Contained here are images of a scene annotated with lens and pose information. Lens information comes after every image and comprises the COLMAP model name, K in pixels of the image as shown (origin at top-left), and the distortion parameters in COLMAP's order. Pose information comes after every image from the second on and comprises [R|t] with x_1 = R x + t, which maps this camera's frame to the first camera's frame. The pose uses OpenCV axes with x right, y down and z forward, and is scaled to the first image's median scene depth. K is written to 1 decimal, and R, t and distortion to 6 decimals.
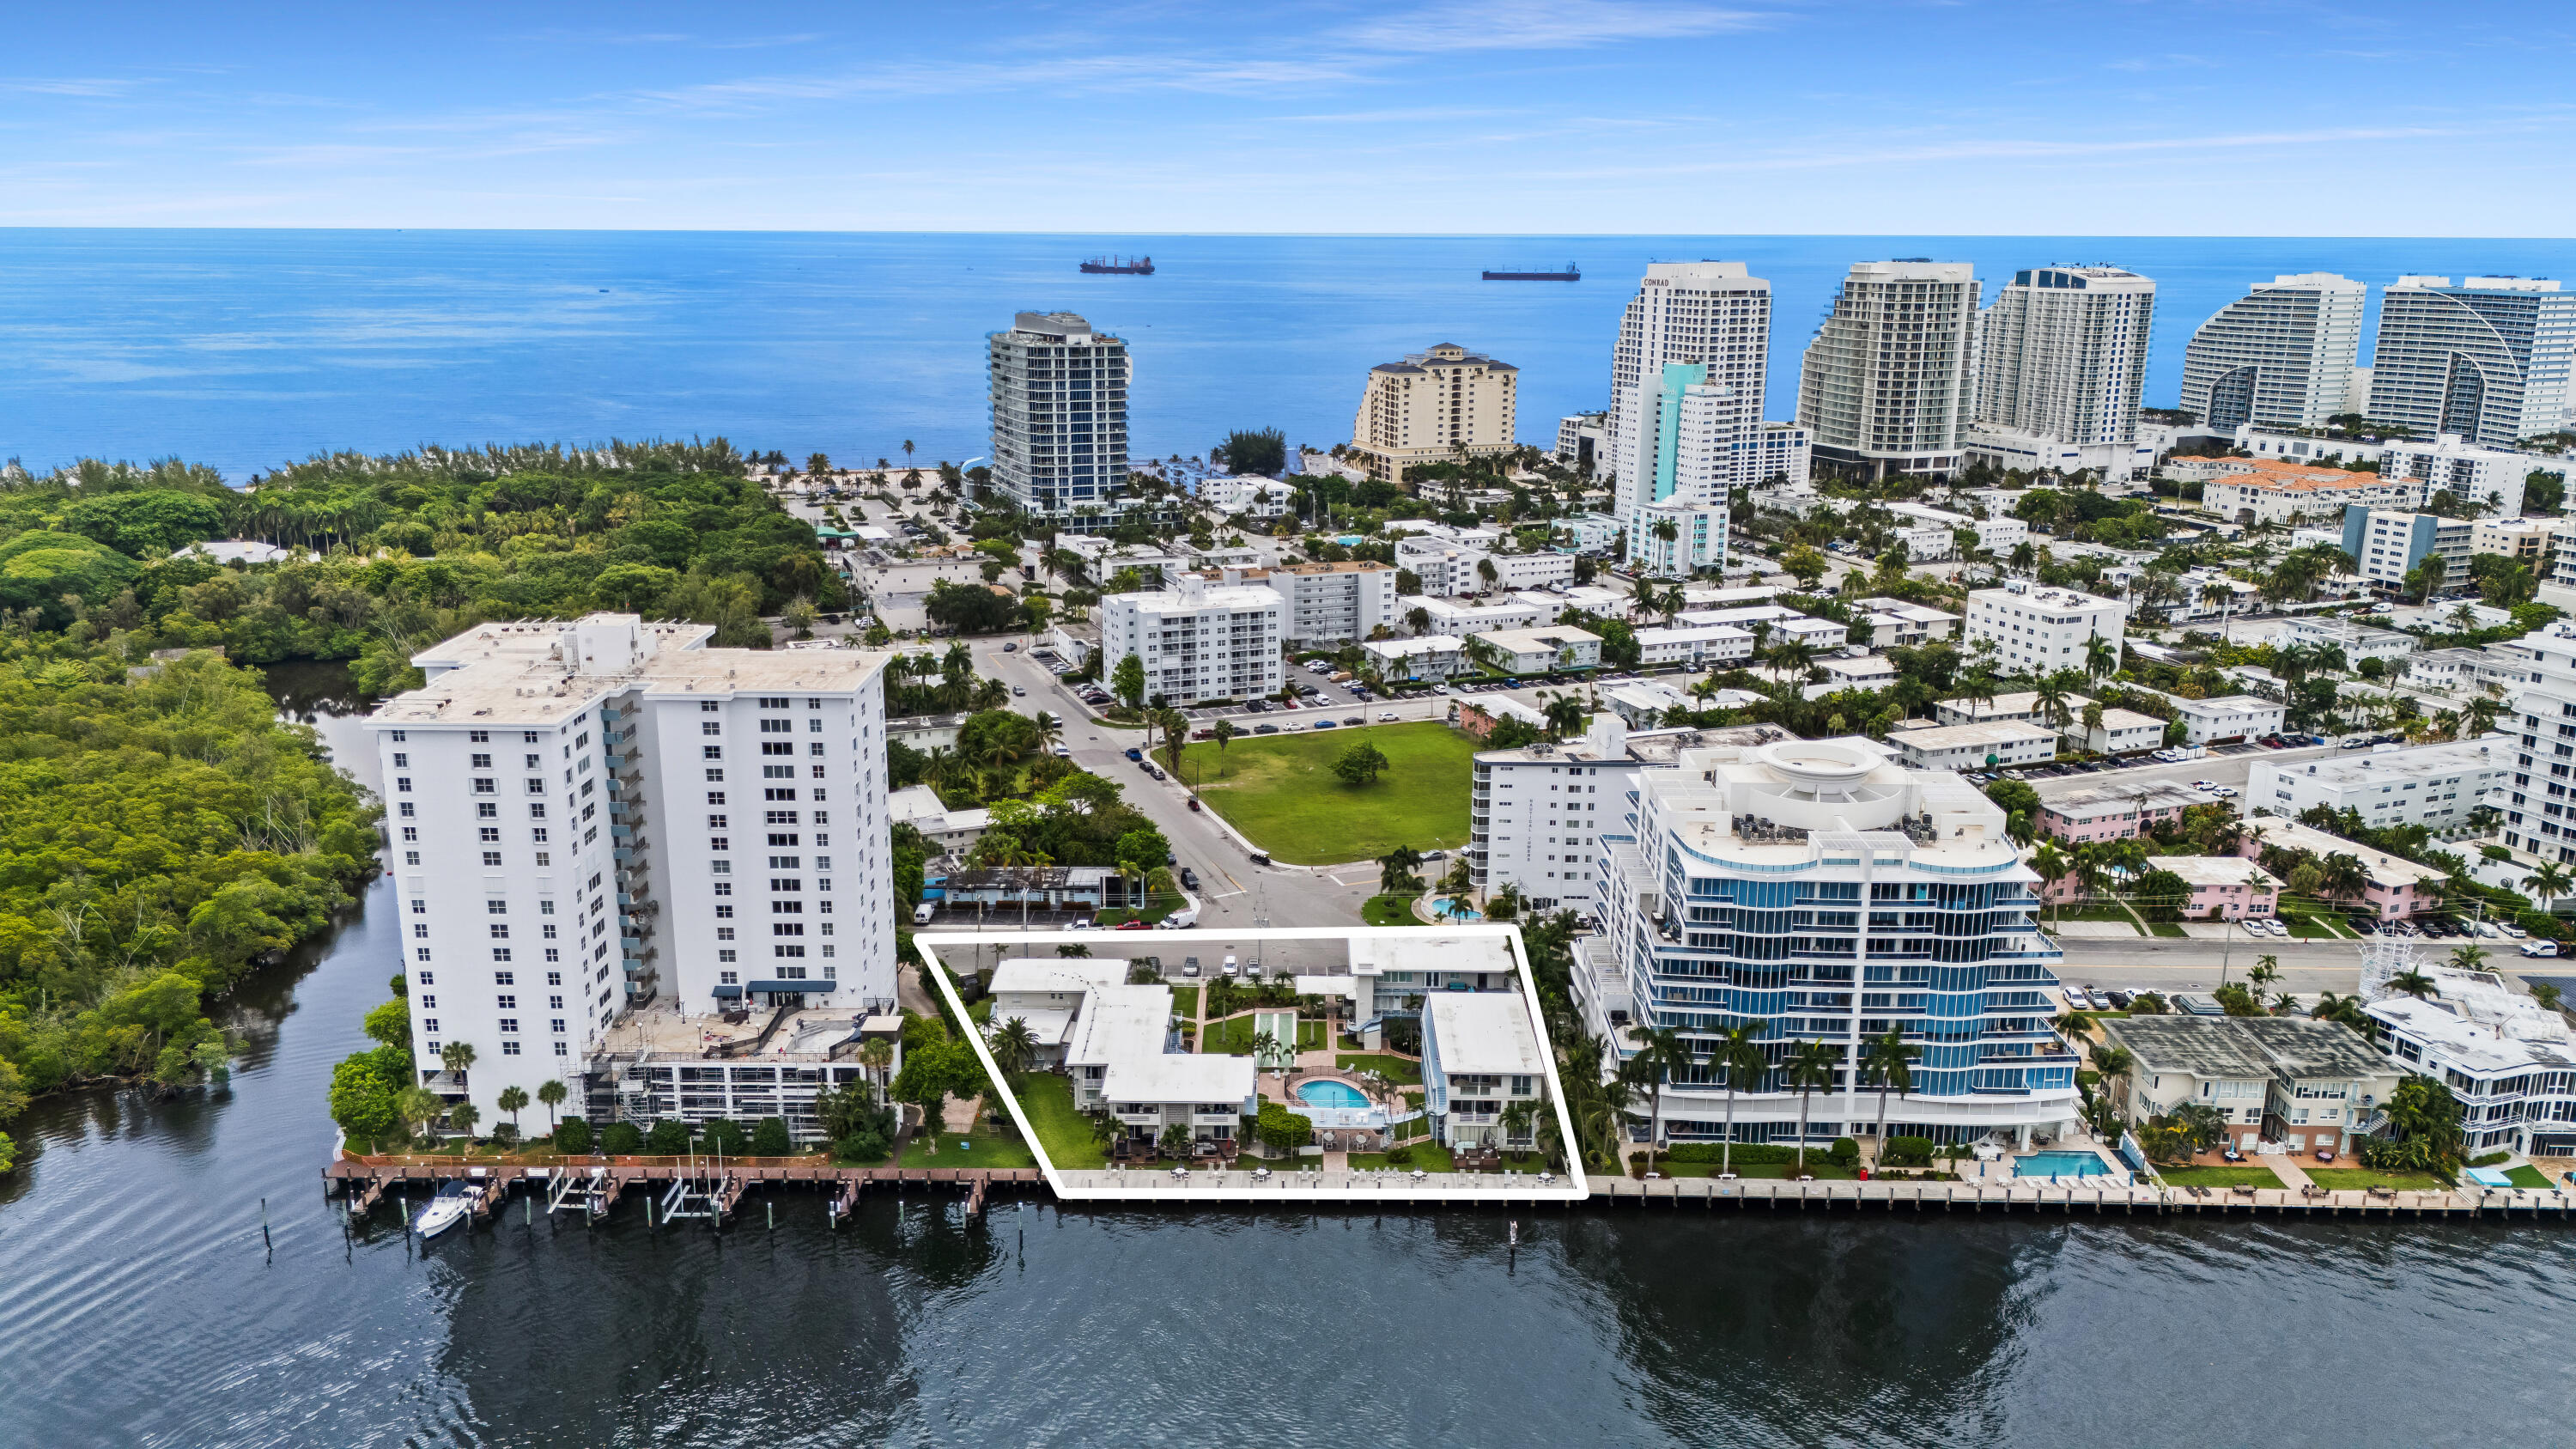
lens RADIAL K [[1881.5, 0, 1282.2], [0, 1881.5, 733.8], [0, 0, 1]] dist [0.114141, -0.143993]
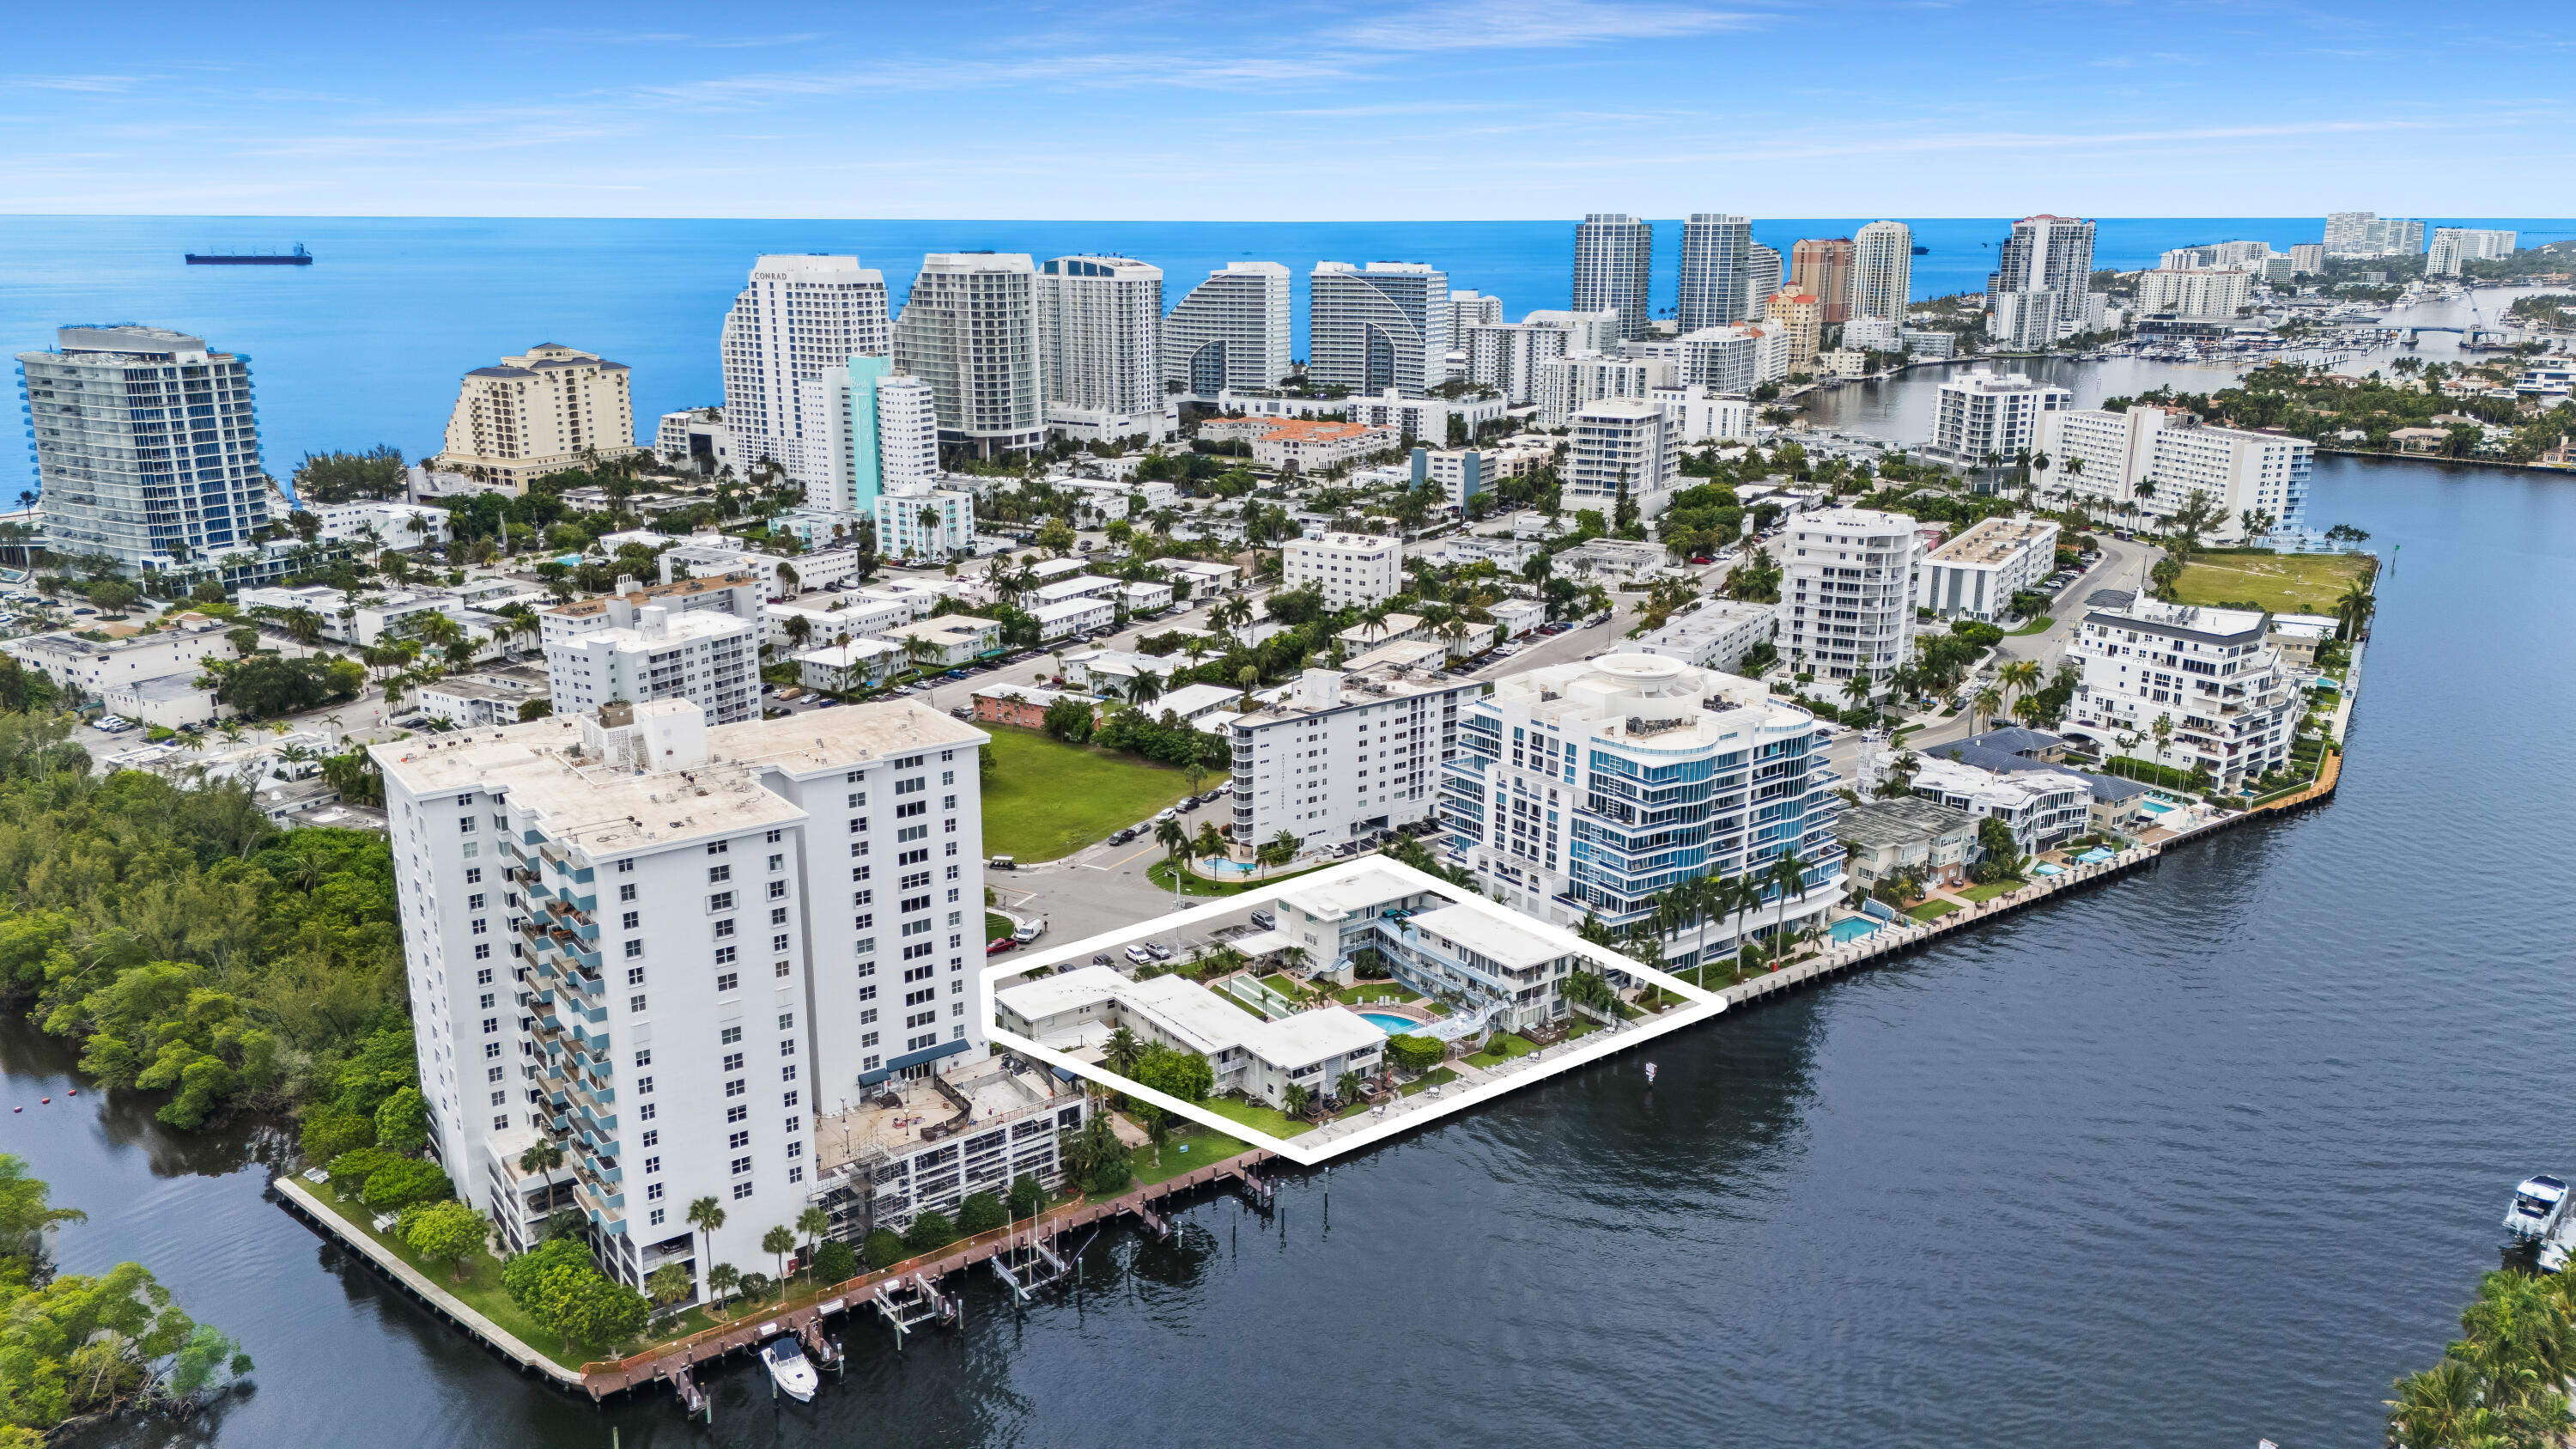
lens RADIAL K [[1881.5, 0, 1282.2], [0, 1881.5, 733.8], [0, 0, 1]] dist [0.114141, -0.143993]
pose [[0.798174, -0.164009, 0.579672, -0.515943], [0.158127, 0.985526, 0.061108, -0.045386], [-0.581304, 0.042887, 0.812555, 0.092475]]
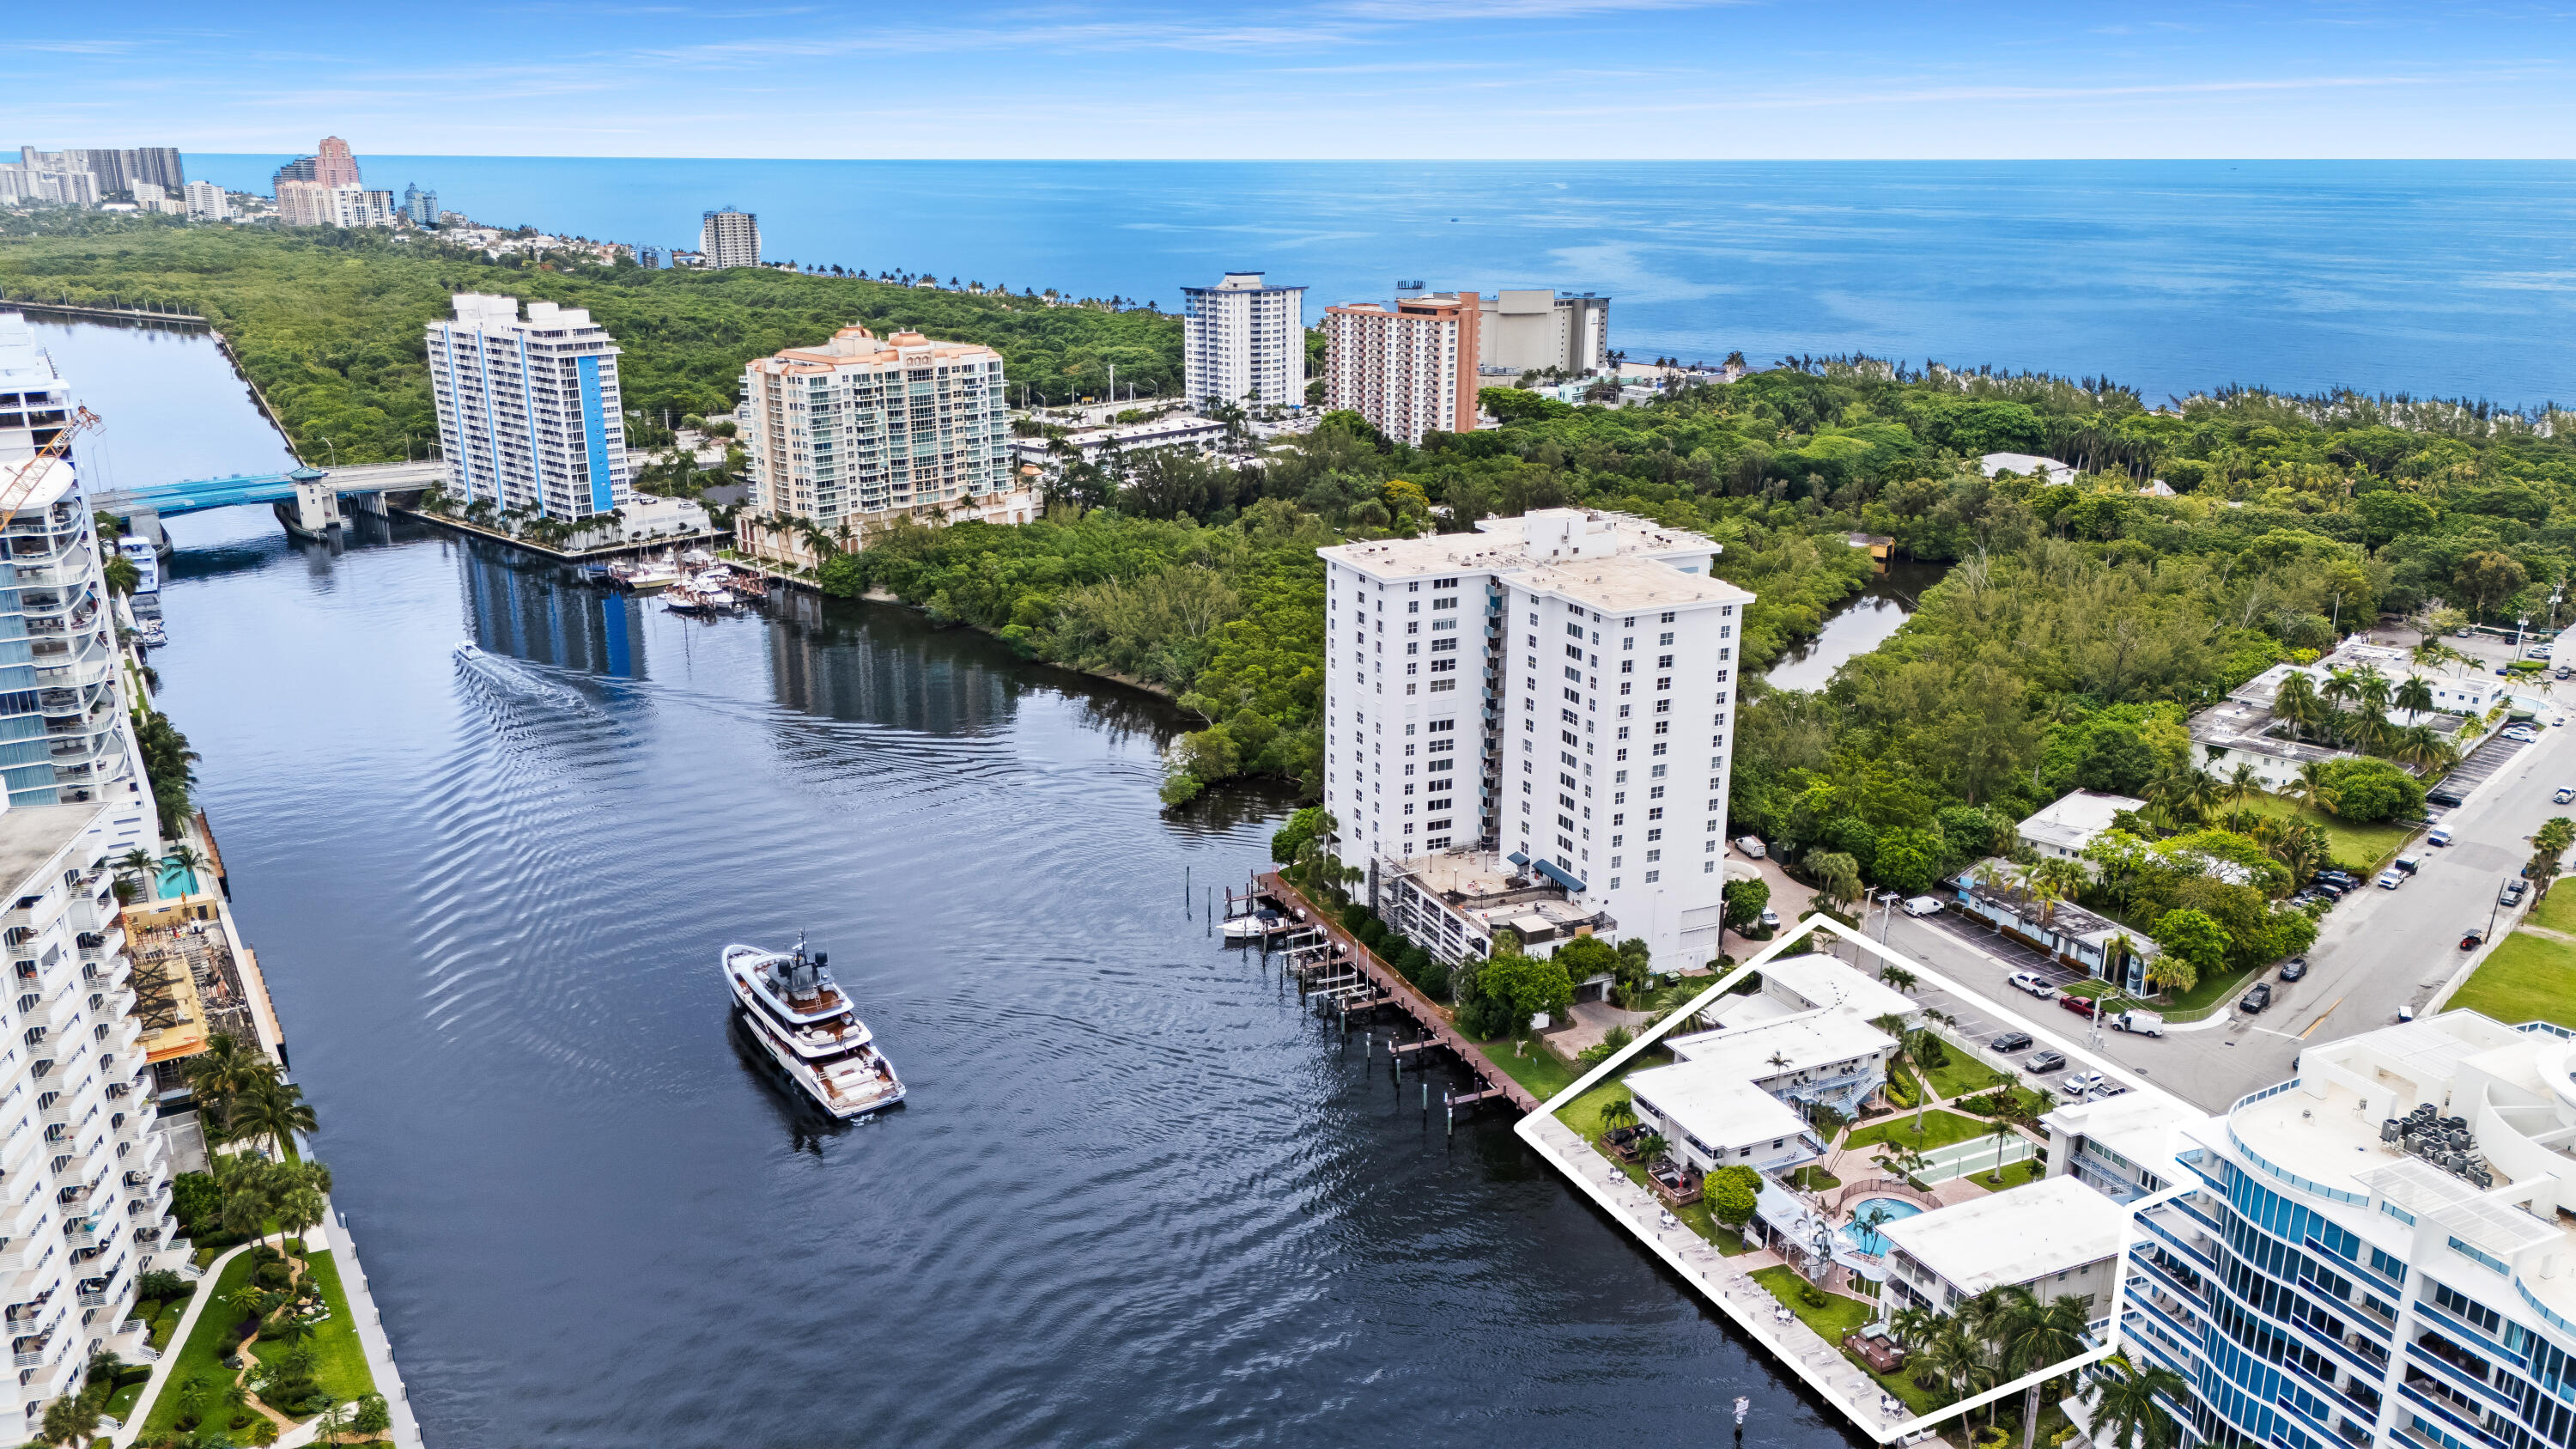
lens RADIAL K [[1887.1, 0, 1281.7], [0, 1887.1, 730.7], [0, 0, 1]] dist [0.076677, -0.075349]
pose [[0.421307, 0.260958, -0.868563, 0.463745], [-0.233750, 0.956596, 0.174024, -0.074876], [0.876277, 0.129709, 0.464020, 0.289767]]
